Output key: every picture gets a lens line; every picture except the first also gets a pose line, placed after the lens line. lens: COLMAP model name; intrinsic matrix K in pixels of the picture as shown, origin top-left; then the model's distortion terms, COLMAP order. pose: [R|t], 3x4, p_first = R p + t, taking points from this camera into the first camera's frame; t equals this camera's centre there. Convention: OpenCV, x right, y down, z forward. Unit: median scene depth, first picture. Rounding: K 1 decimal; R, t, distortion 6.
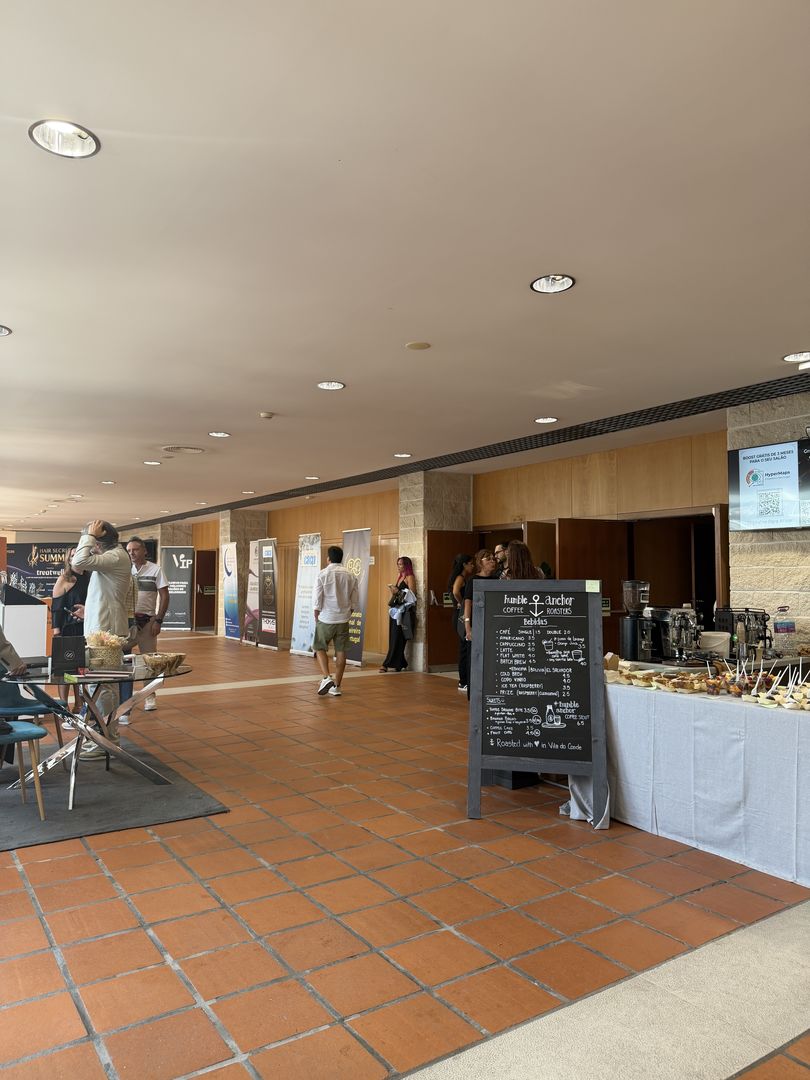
lens RADIAL K [[763.4, 0, 404.9], [0, 763.4, 538.6], [0, 0, 1]] dist [0.000907, 0.000066]
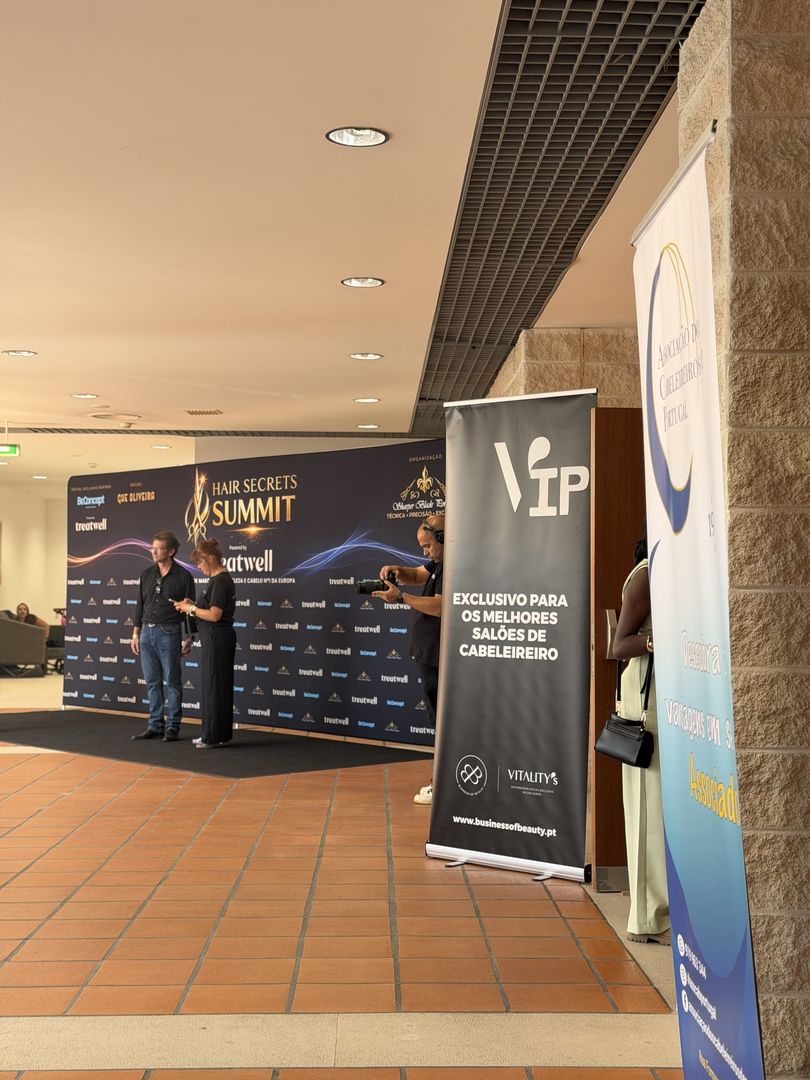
lens RADIAL K [[1514.5, 0, 405.5], [0, 1514.5, 539.3], [0, 0, 1]] dist [0.011820, 0.000000]
pose [[0.843896, -0.016726, -0.536245, -0.131192], [0.025459, 0.999636, 0.008886, 0.040000], [0.535902, -0.021152, 0.844015, 0.688230]]
